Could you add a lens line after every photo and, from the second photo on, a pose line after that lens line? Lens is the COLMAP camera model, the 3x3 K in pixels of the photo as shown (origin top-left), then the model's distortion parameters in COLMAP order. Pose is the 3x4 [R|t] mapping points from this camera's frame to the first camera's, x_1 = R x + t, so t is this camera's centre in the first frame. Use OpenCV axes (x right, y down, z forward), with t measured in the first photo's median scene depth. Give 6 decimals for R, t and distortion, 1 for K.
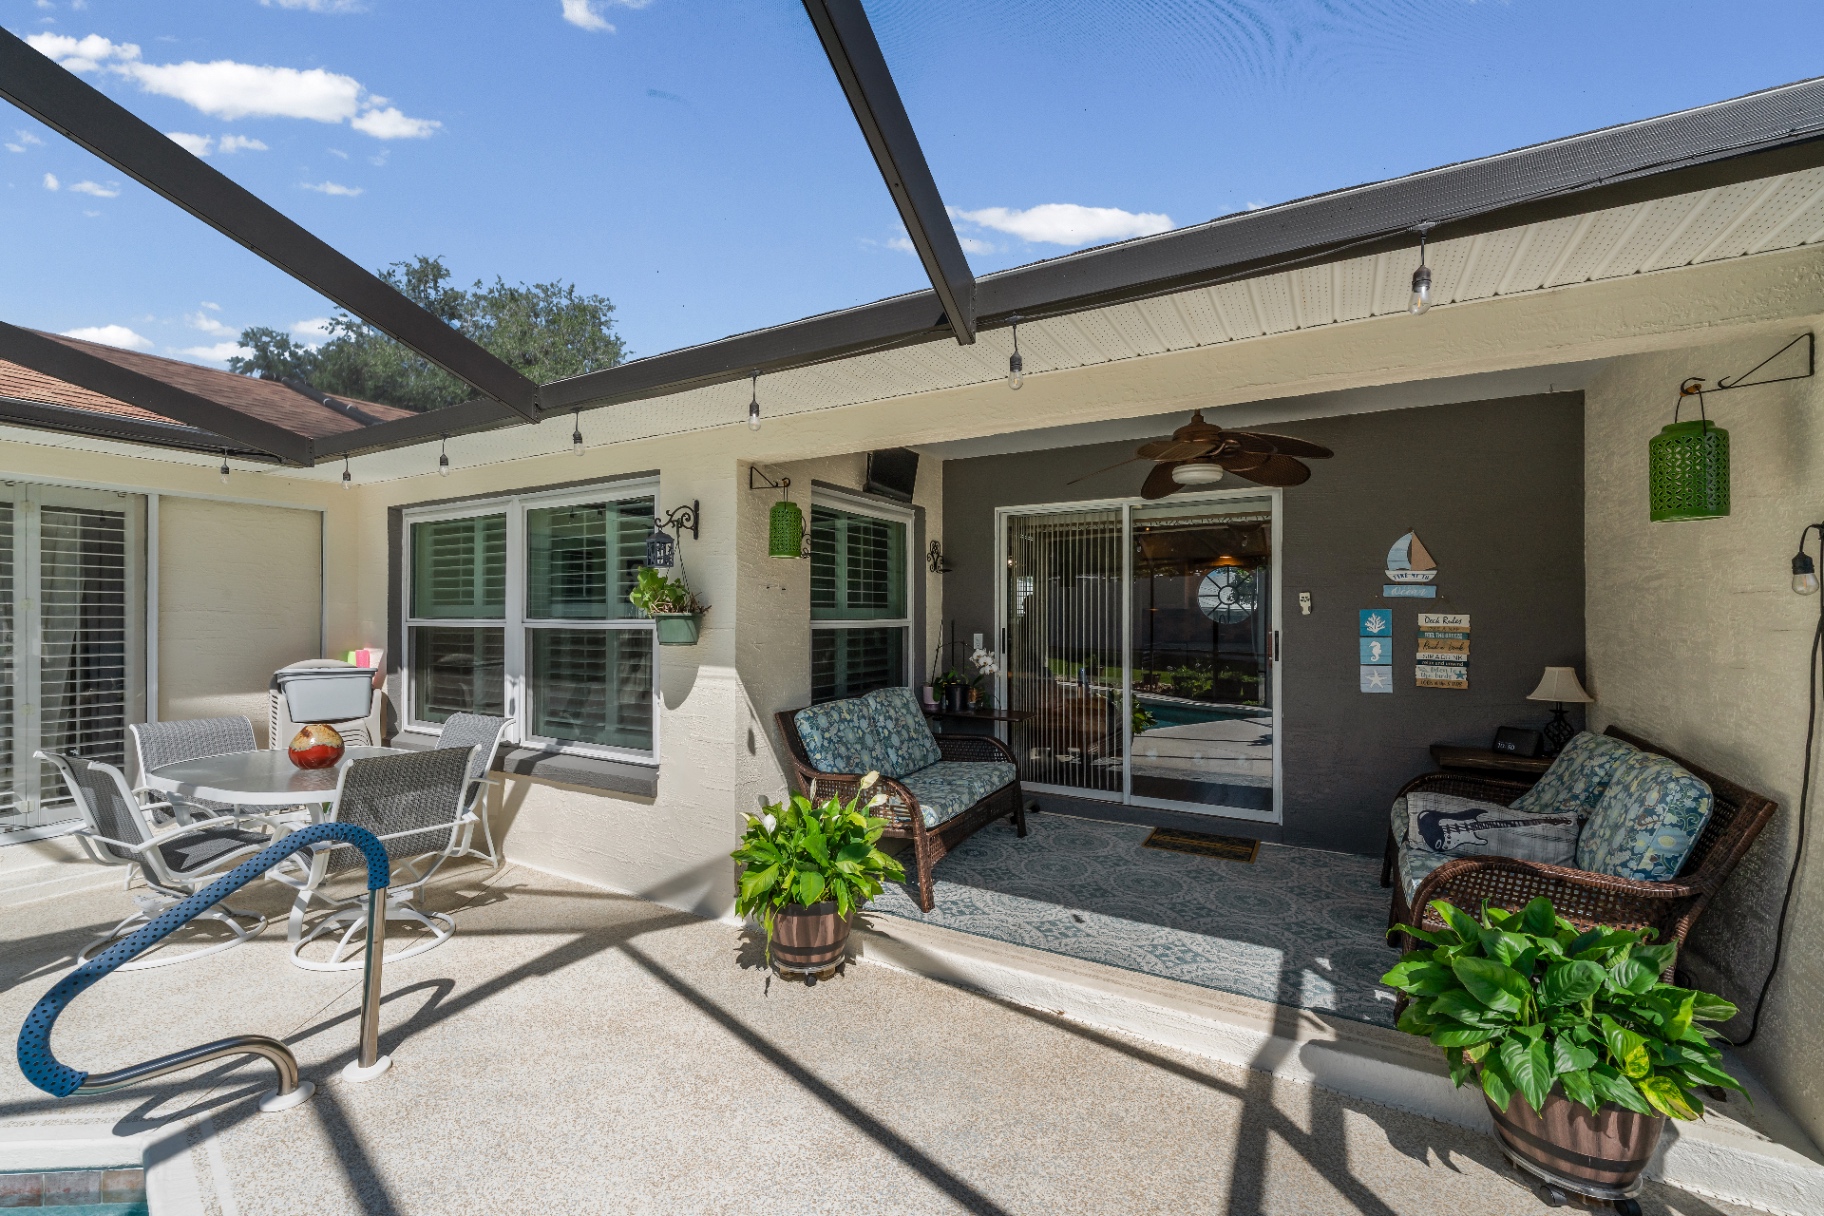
lens RADIAL K [[747.6, 0, 905.4], [0, 747.6, 620.6], [0, 0, 1]] dist [-0.001393, 0.000503]
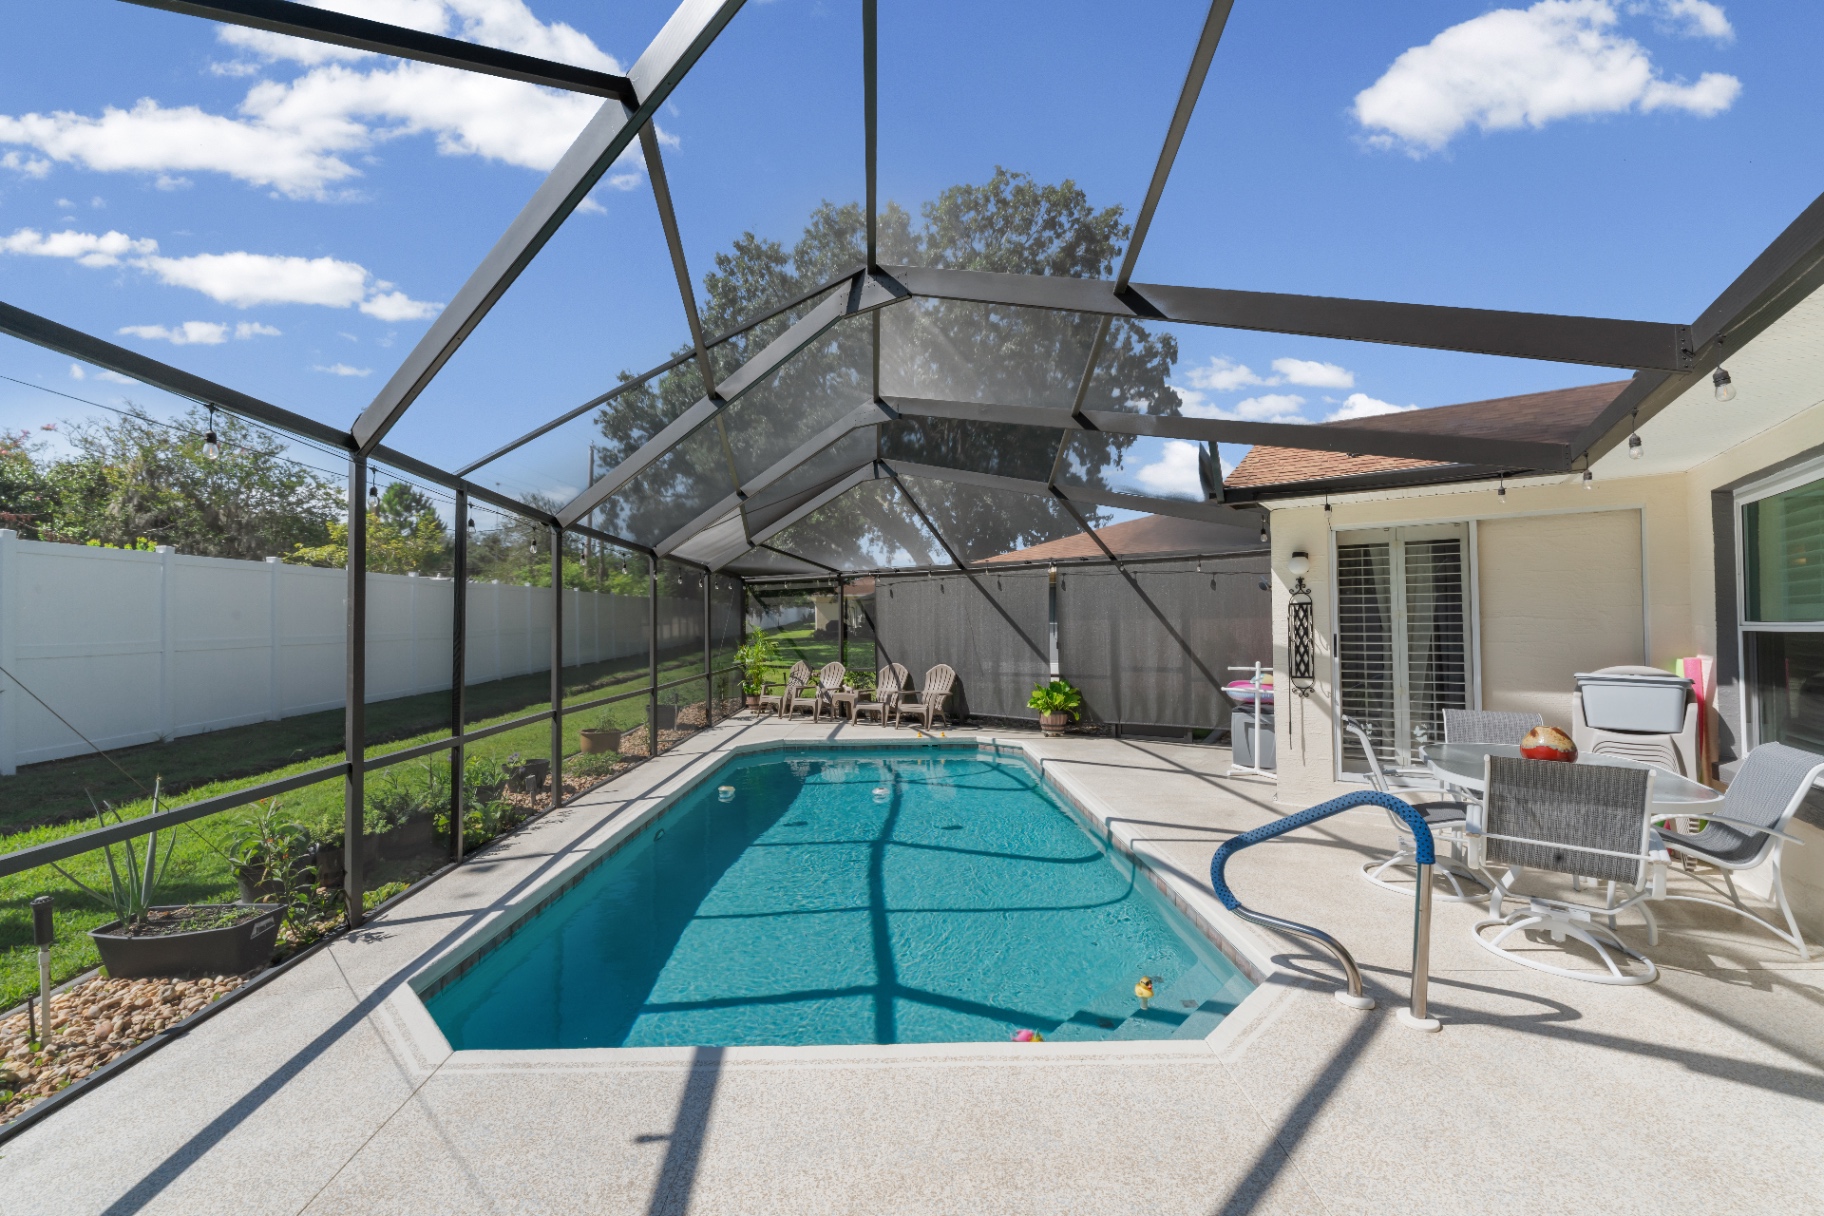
lens RADIAL K [[750.7, 0, 903.4], [0, 750.7, 616.8], [0, 0, 1]] dist [0.000570, -0.000286]
pose [[-0.058281, -0.019189, -0.998116, 0.262929], [0.005099, 0.999796, -0.019519, 0.004968], [0.998287, -0.006227, -0.058171, 0.160054]]
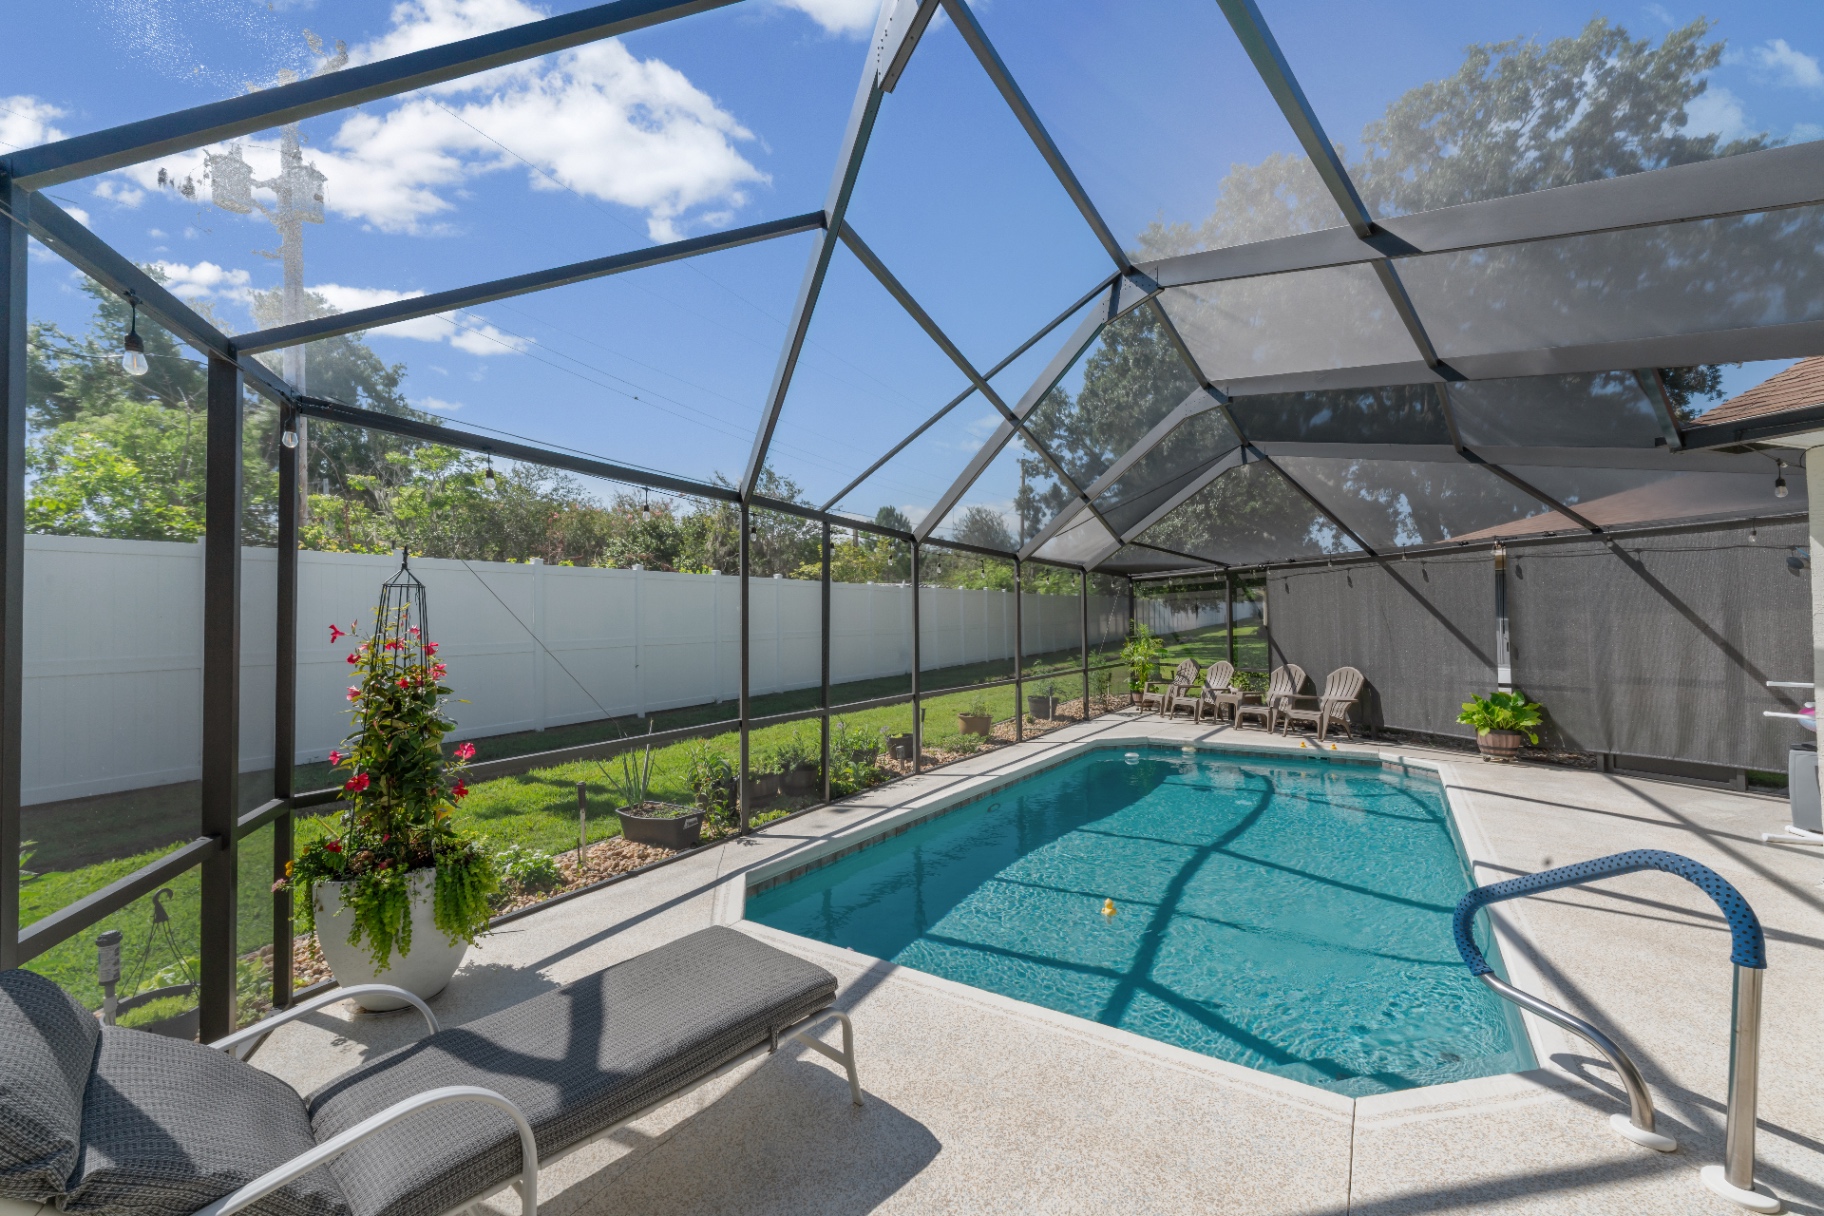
lens RADIAL K [[747.6, 0, 905.4], [0, 747.6, 620.6], [0, 0, 1]] dist [-0.001393, 0.000503]
pose [[-0.610364, -0.007958, -0.792081, 0.250090], [0.003298, 0.999915, -0.012588, 0.004569], [0.792114, -0.010295, -0.610287, 0.435935]]
